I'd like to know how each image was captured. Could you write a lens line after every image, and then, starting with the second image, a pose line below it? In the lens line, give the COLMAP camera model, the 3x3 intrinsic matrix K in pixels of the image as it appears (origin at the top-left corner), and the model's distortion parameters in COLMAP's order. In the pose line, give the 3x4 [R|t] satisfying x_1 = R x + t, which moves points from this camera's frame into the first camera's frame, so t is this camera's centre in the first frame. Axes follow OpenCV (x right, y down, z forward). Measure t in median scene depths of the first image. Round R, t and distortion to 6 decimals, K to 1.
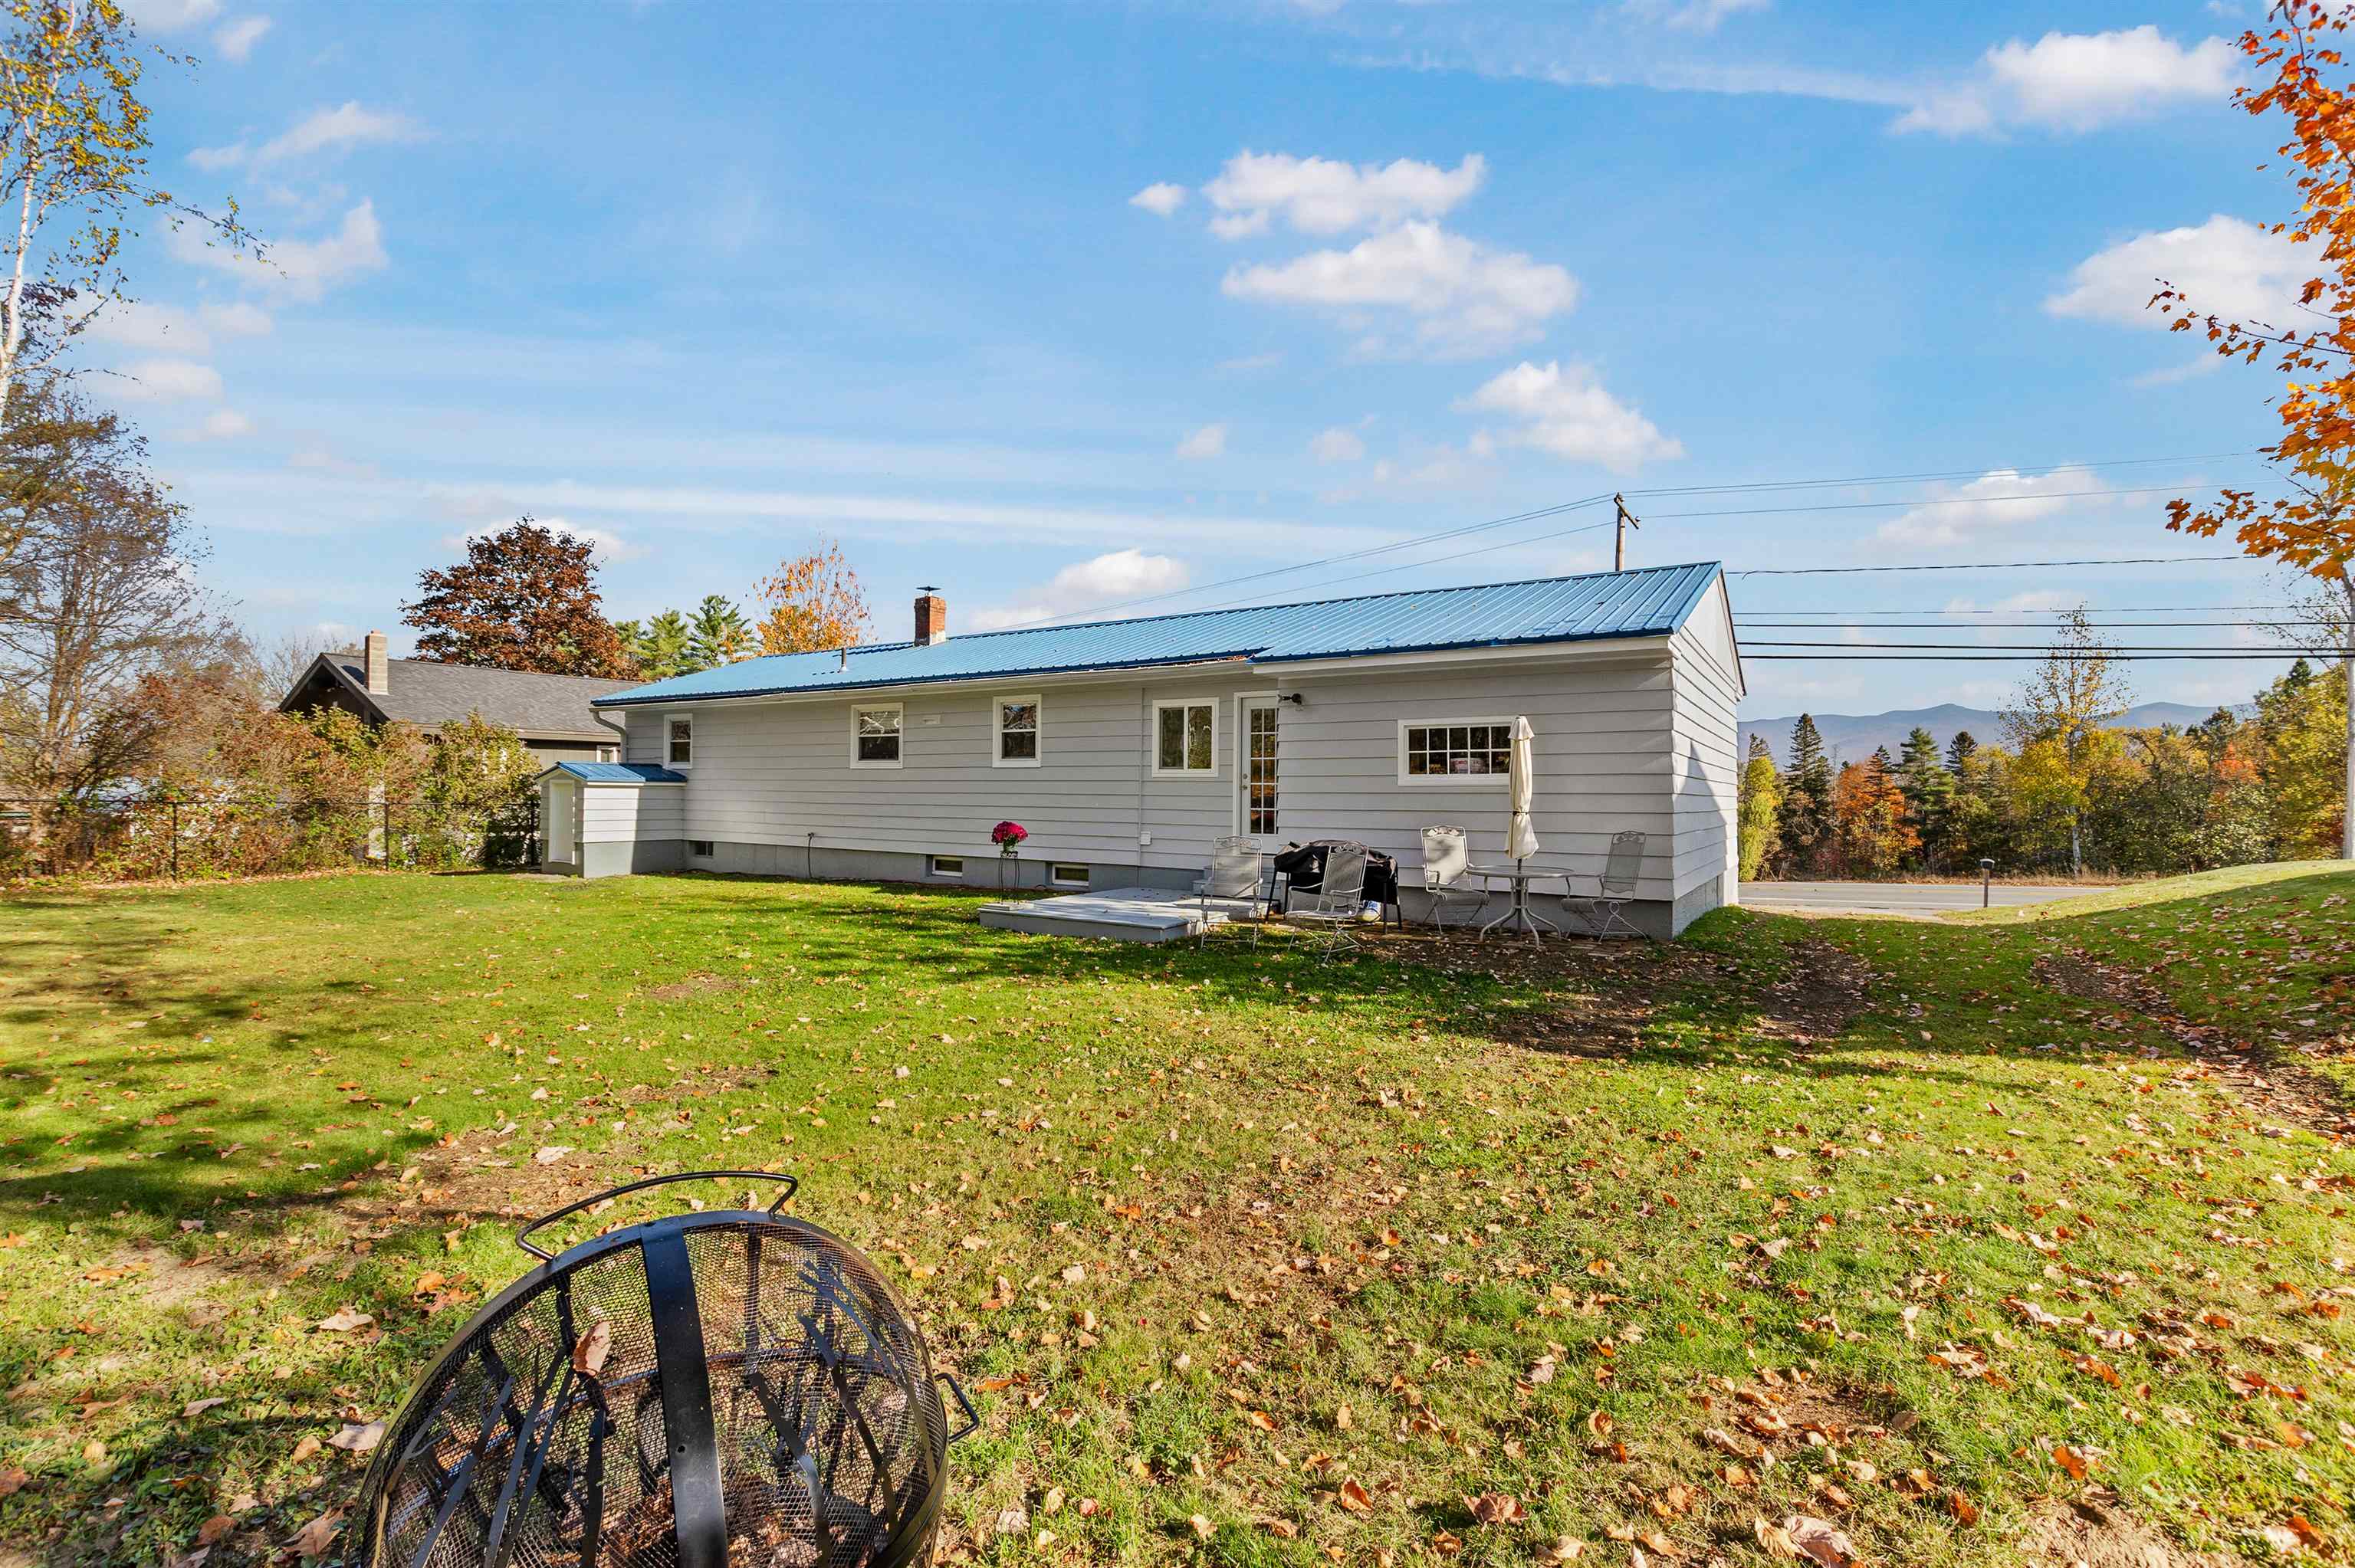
lens RADIAL K [[1061.0, 0, 1178.1], [0, 1061.0, 786.1], [0, 0, 1]] dist [-0.011341, 0.000023]
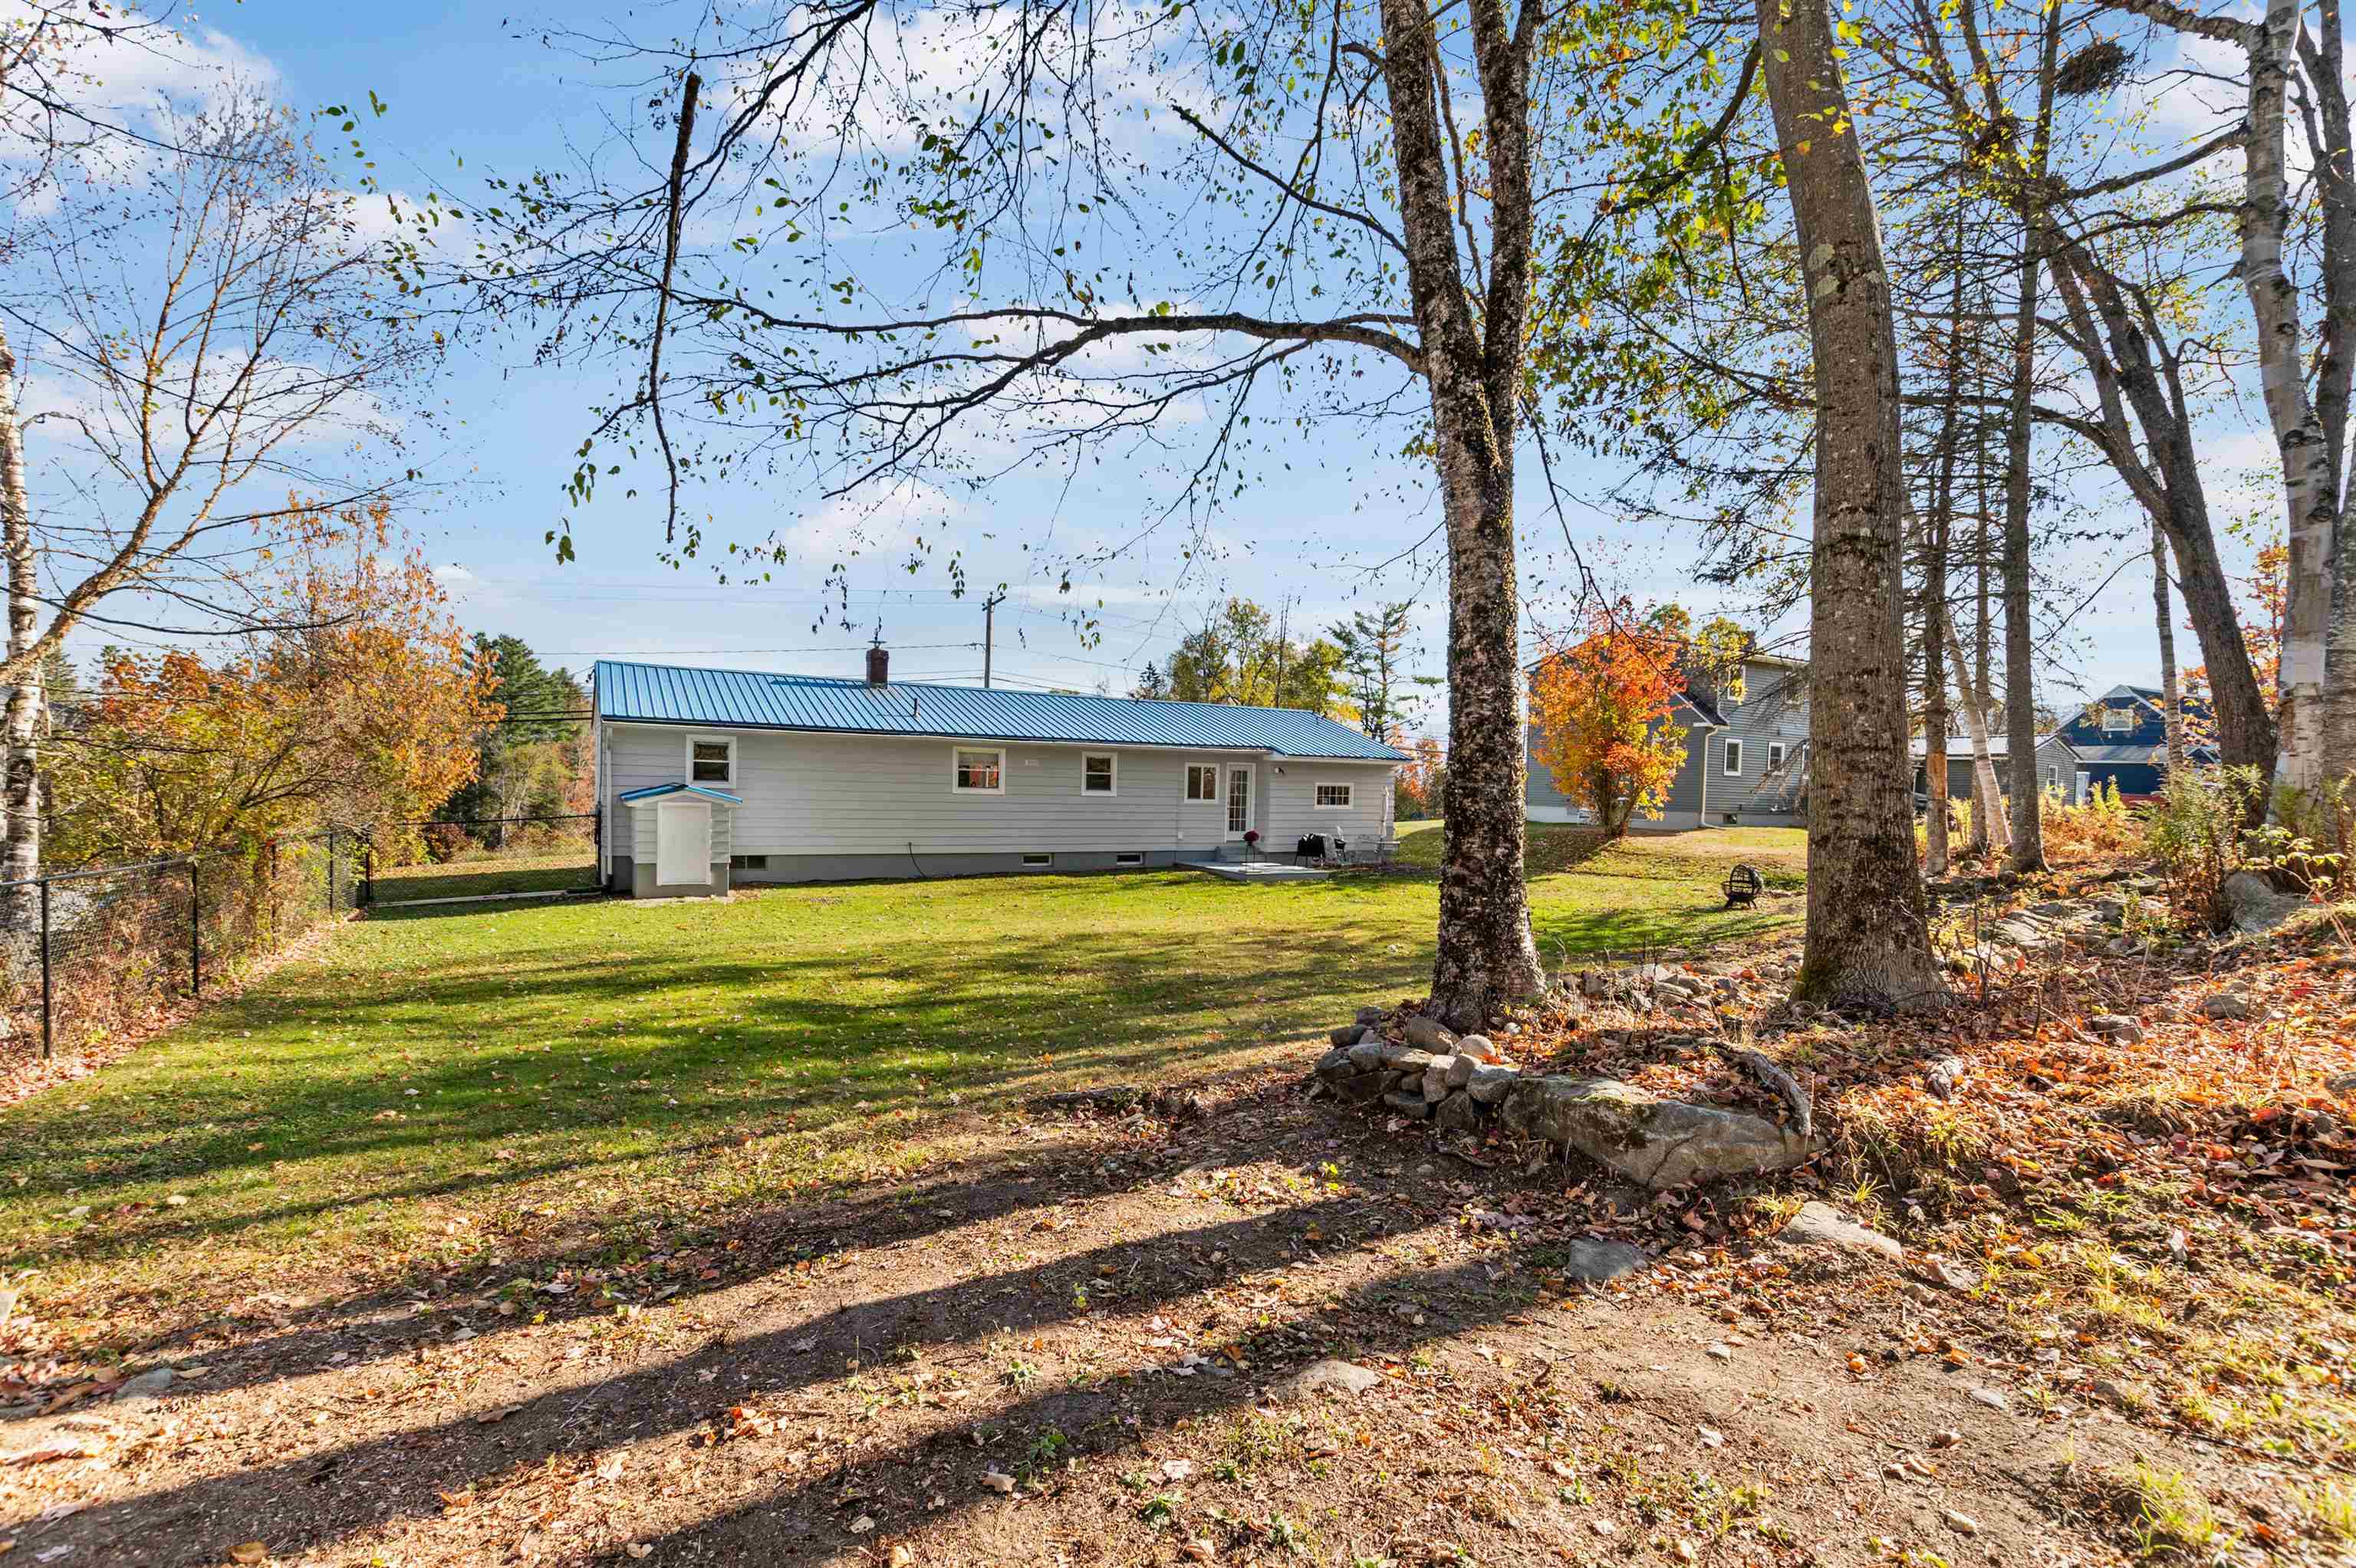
lens RADIAL K [[1061.5, 0, 1175.4], [0, 1061.5, 783.8], [0, 0, 1]] dist [-0.011341, 0.000023]
pose [[0.475337, 0.007998, 0.879767, -0.579455], [-0.025786, 0.999656, 0.004844, -0.018032], [-0.879426, -0.024988, 0.475380, 0.047109]]
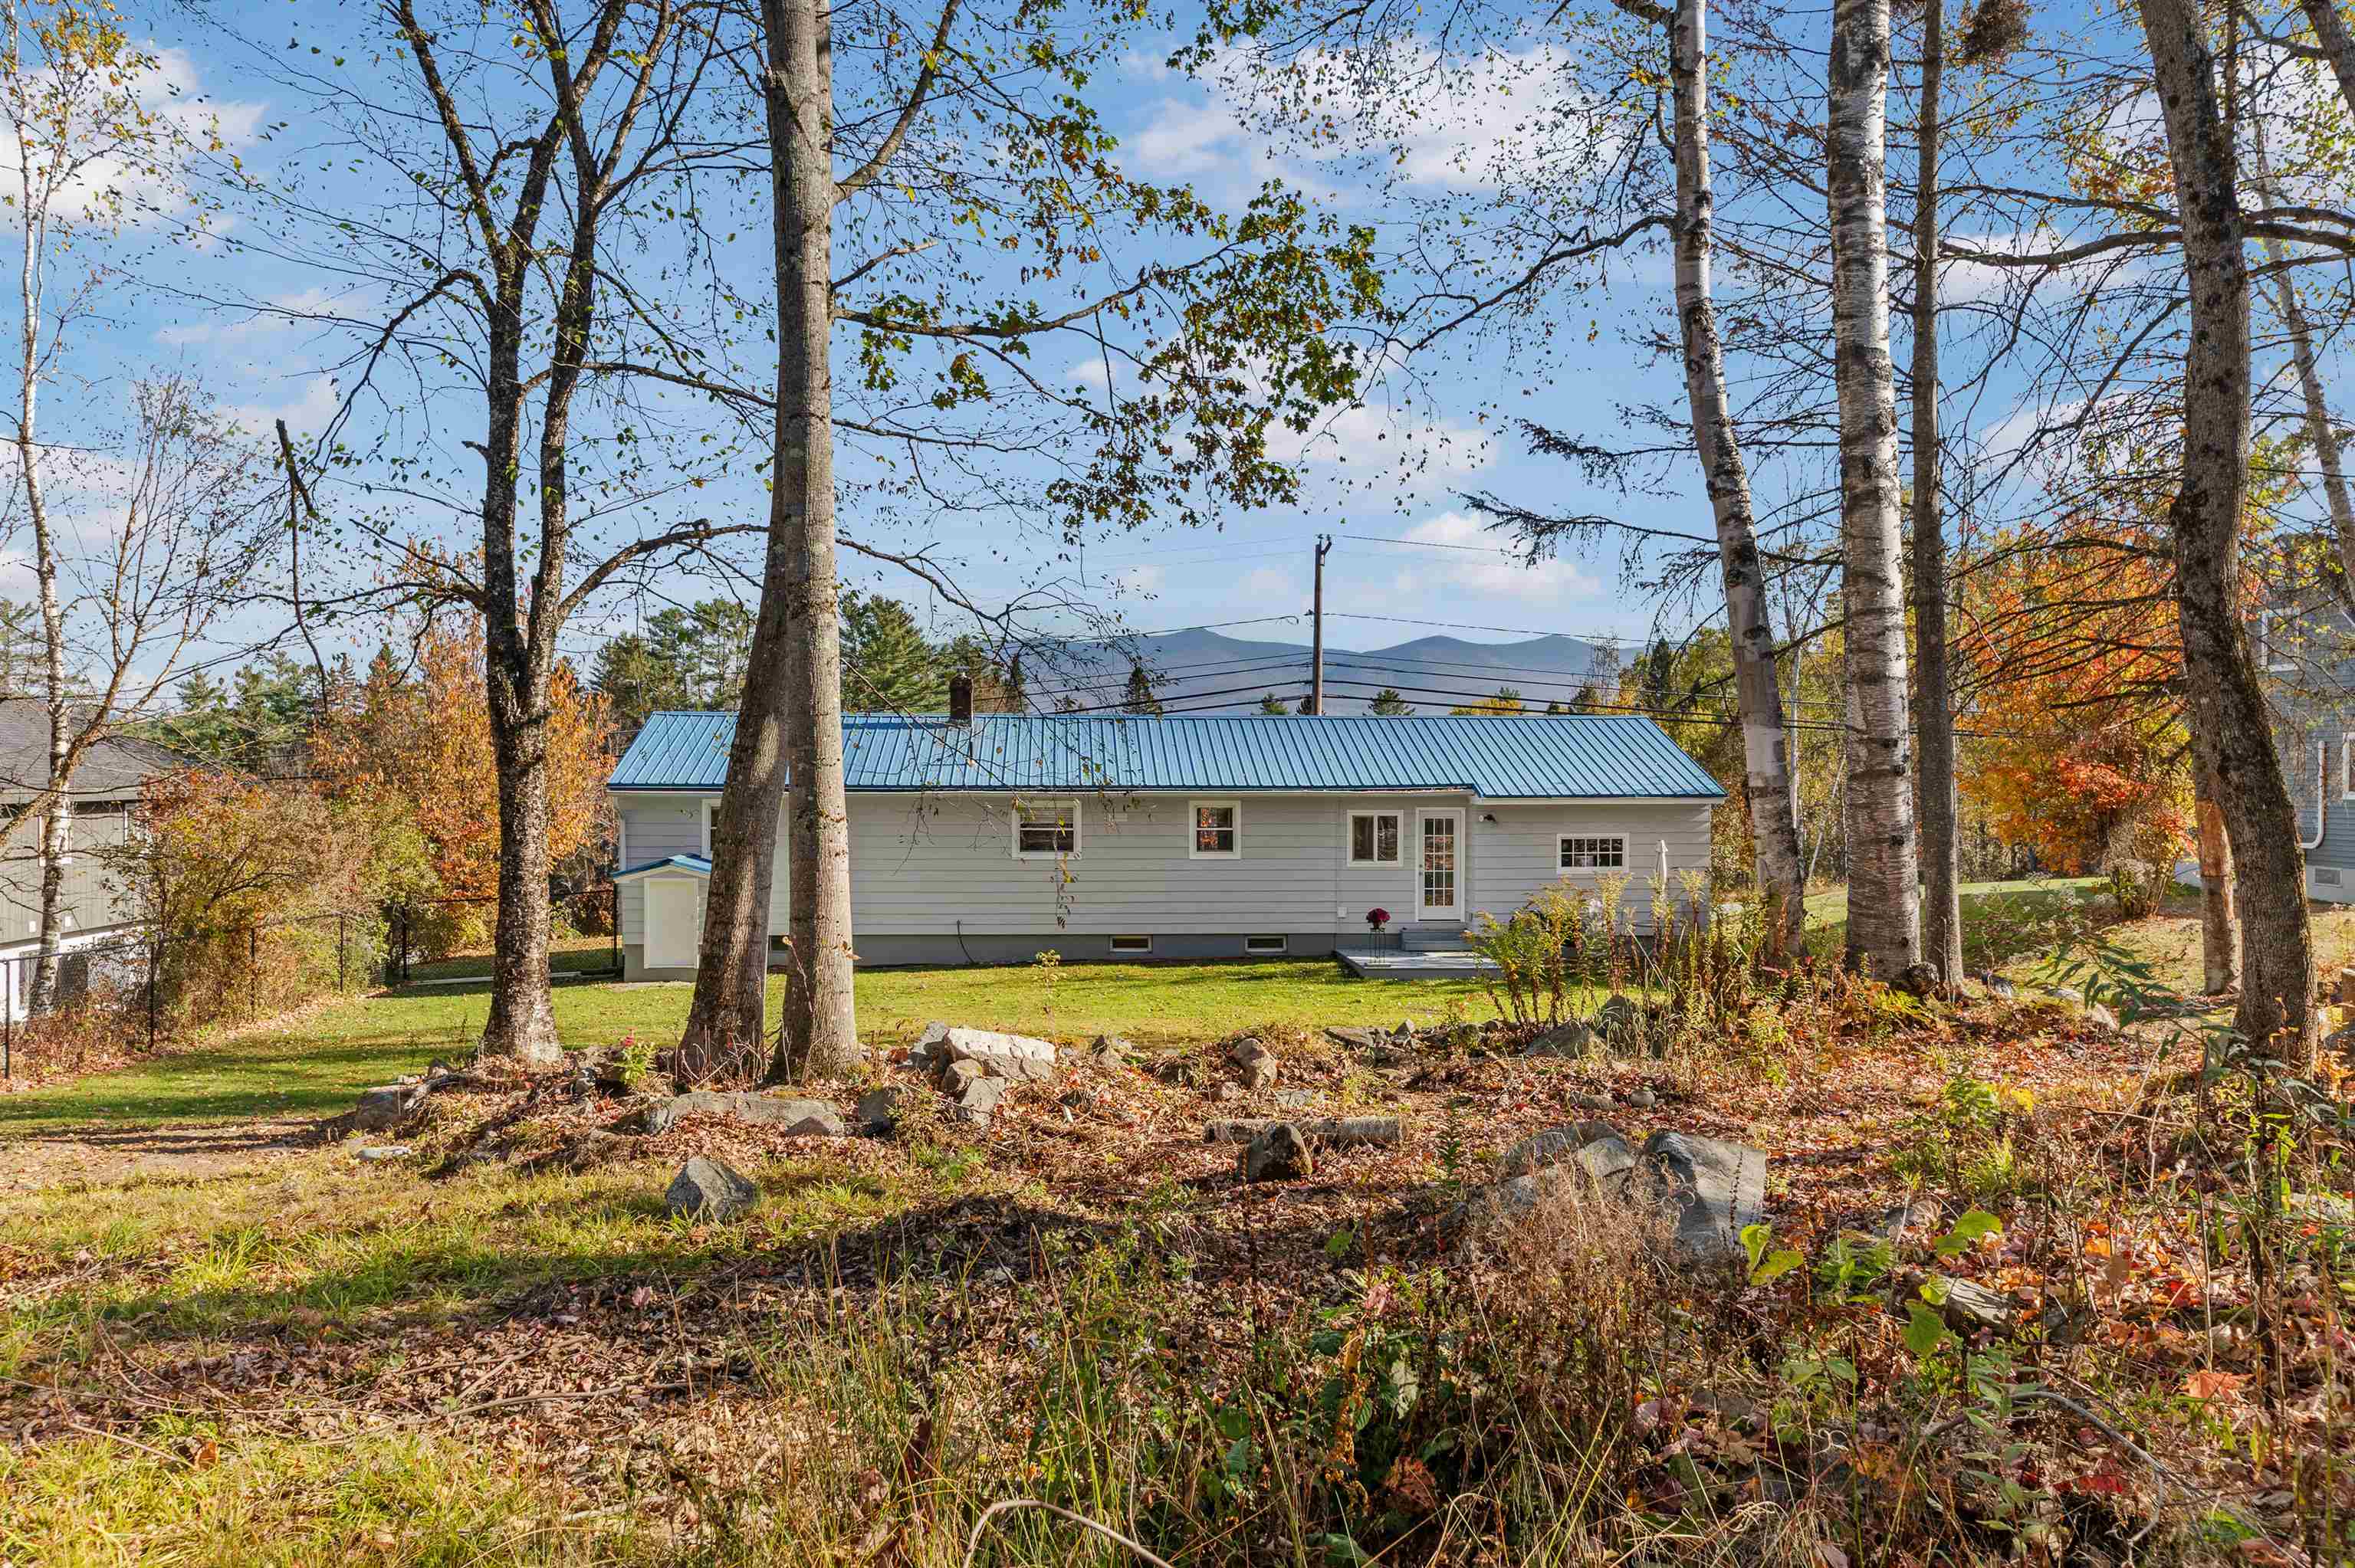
lens RADIAL K [[1967.8, 0, 1183.8], [0, 1967.8, 786.6], [0, 0, 1]] dist [0.012821, 0.003080]
pose [[0.815401, -0.005589, 0.578870, -0.564006], [0.000353, 0.999958, 0.009158, -0.046236], [-0.578897, -0.007263, 0.815368, -0.309895]]
